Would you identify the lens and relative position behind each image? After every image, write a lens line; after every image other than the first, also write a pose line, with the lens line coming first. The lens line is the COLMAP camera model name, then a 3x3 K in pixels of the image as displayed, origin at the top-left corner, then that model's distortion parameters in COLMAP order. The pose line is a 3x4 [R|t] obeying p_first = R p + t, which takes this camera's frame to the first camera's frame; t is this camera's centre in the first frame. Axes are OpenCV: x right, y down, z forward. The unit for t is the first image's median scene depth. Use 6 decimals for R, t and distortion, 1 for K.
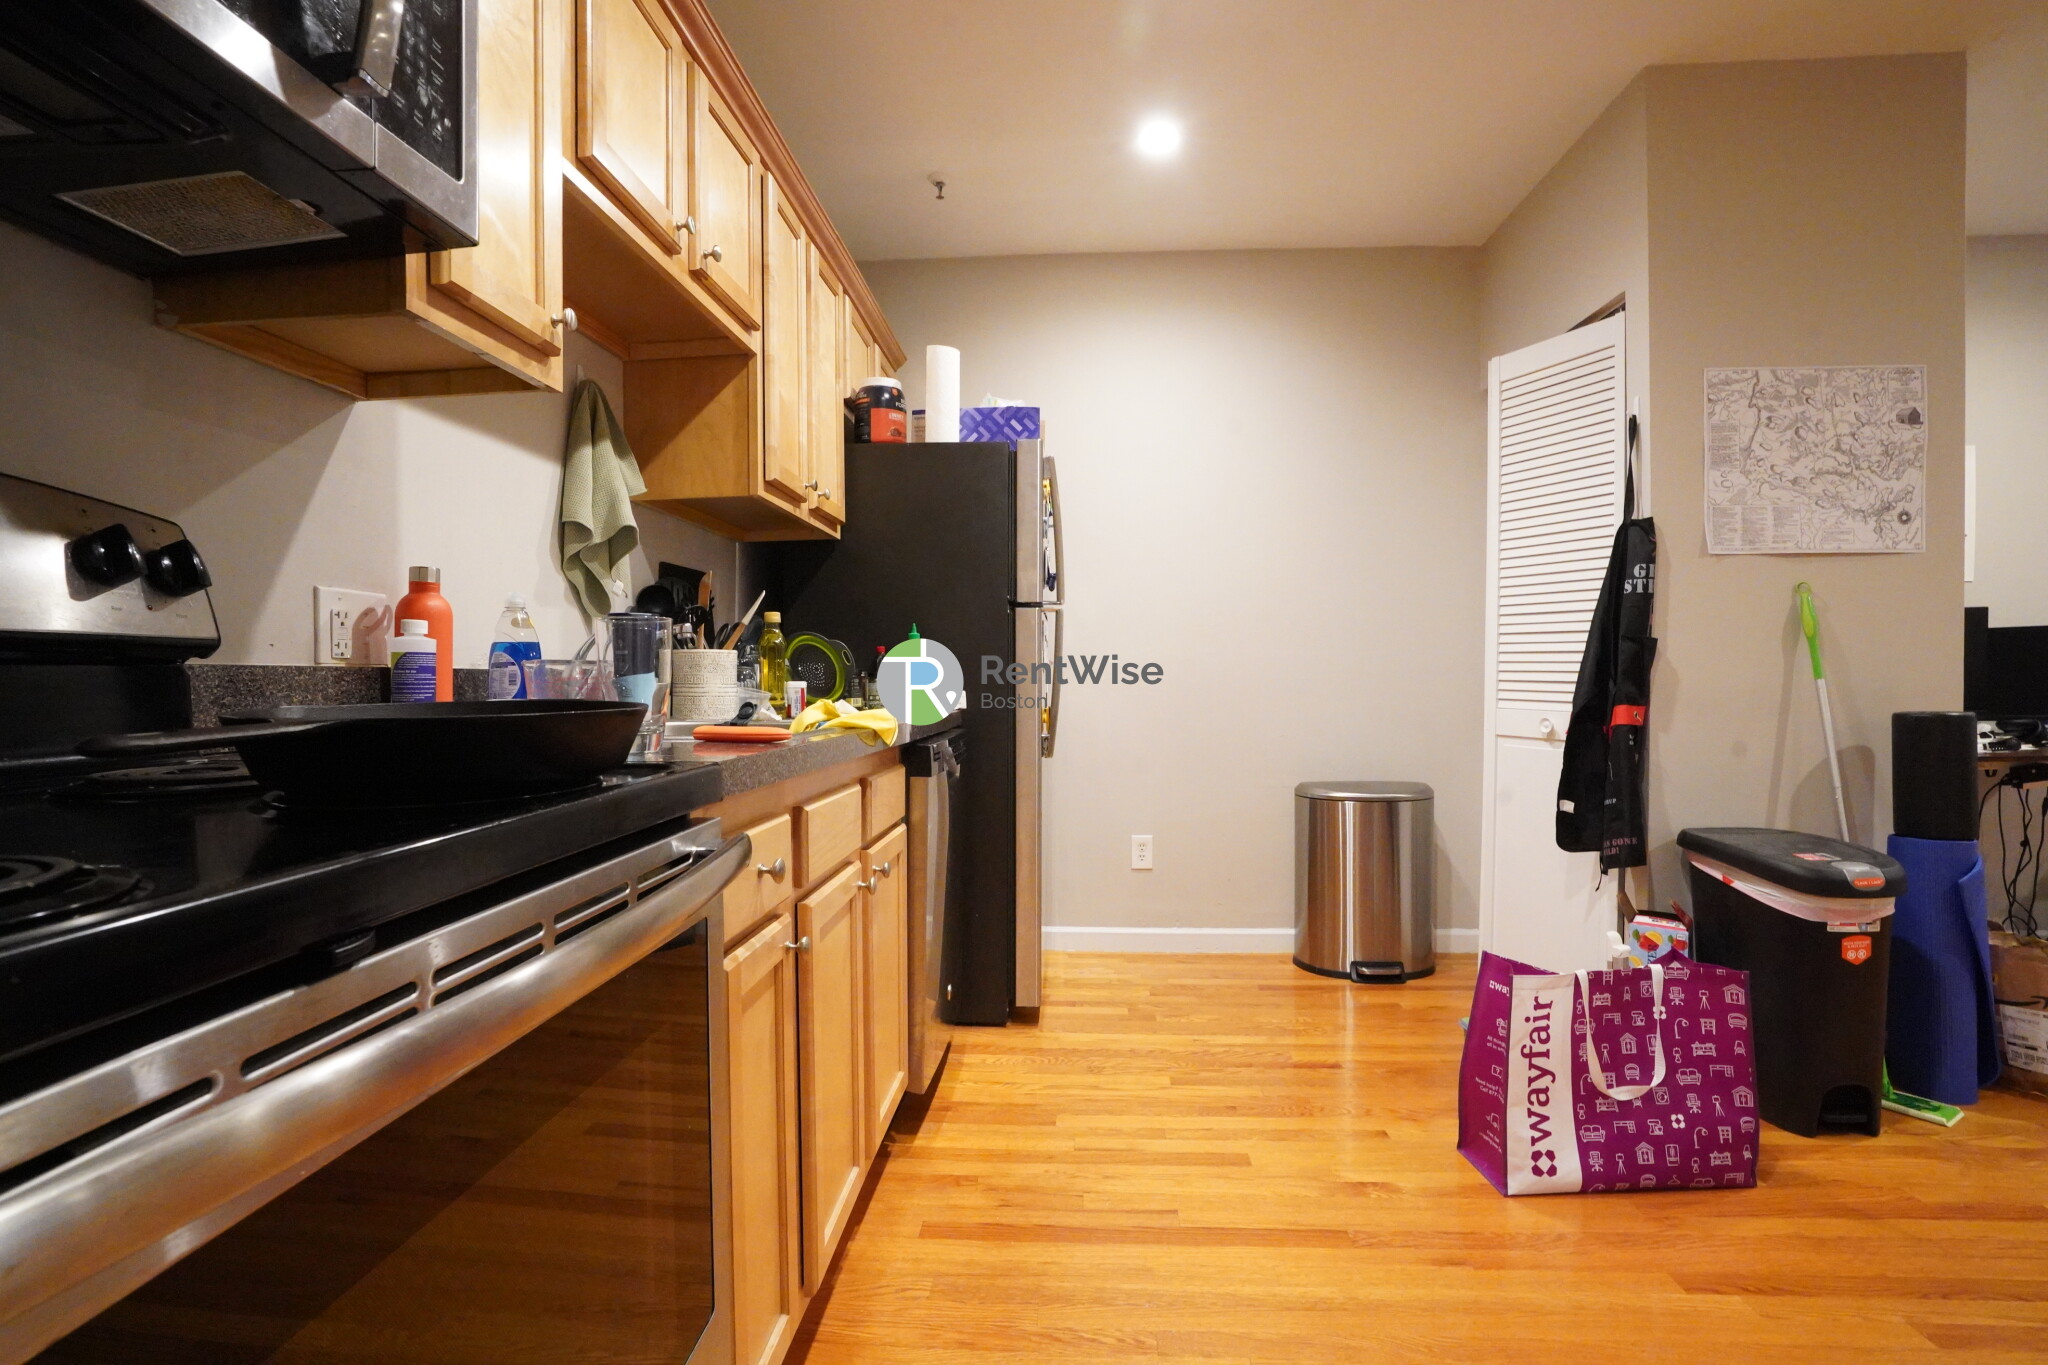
lens RADIAL K [[945.0, 0, 1018.5], [0, 945.0, 680.2], [0, 0, 1]] dist [-0.059249, 0.018332]
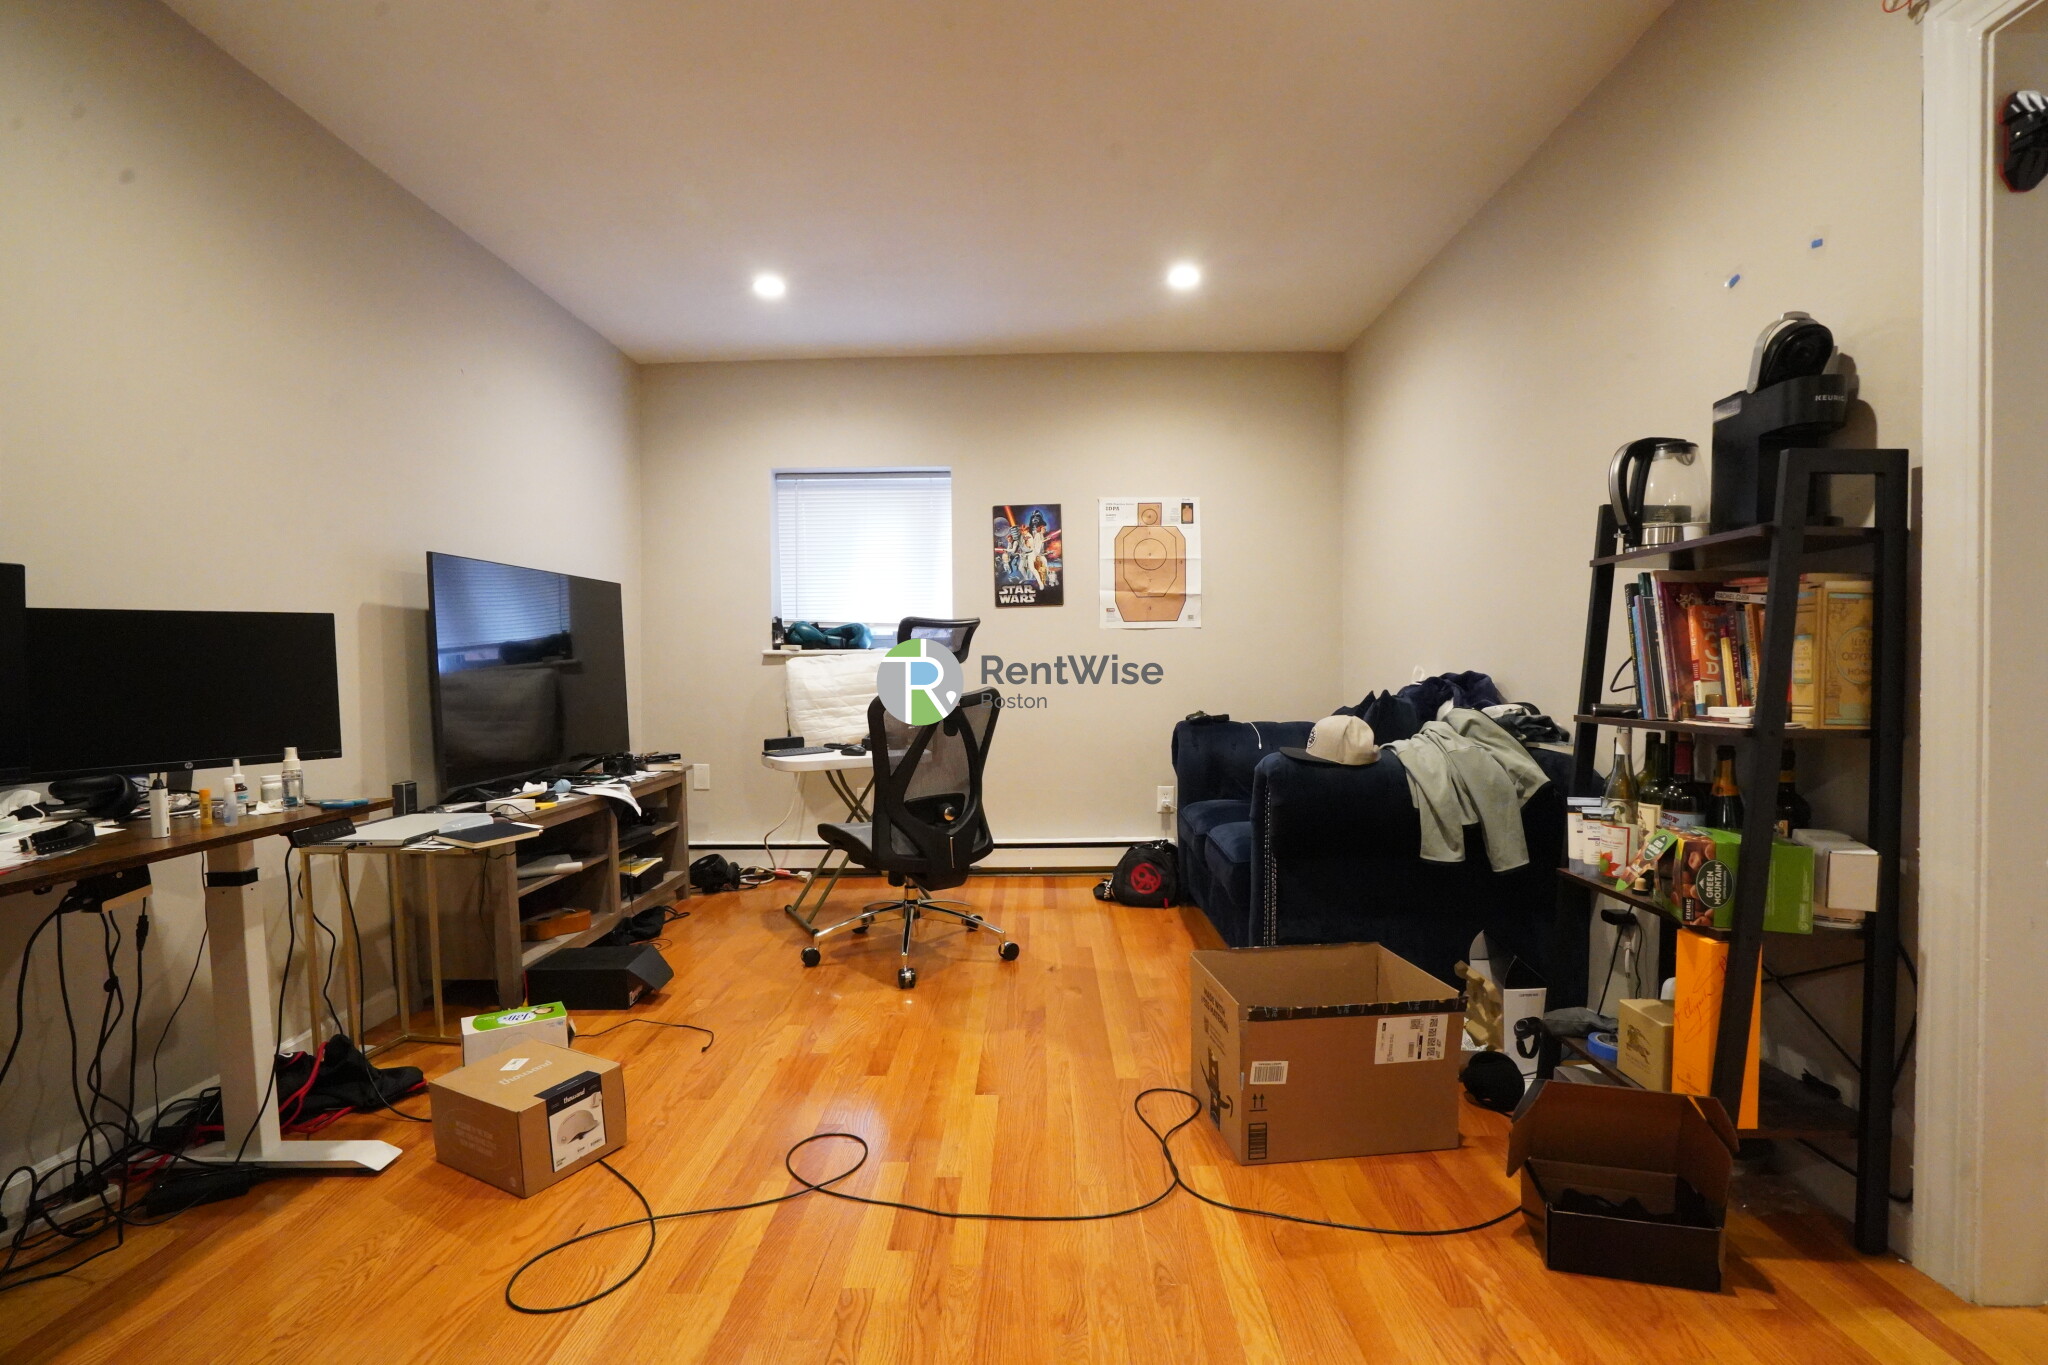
lens RADIAL K [[945.0, 0, 1018.5], [0, 945.0, 685.6], [0, 0, 1]] dist [-0.059249, 0.018332]
pose [[-0.050406, -0.018839, 0.998551, 0.523128], [0.013492, 0.999718, 0.019542, -0.015052], [-0.998638, 0.014457, -0.050137, 0.455423]]
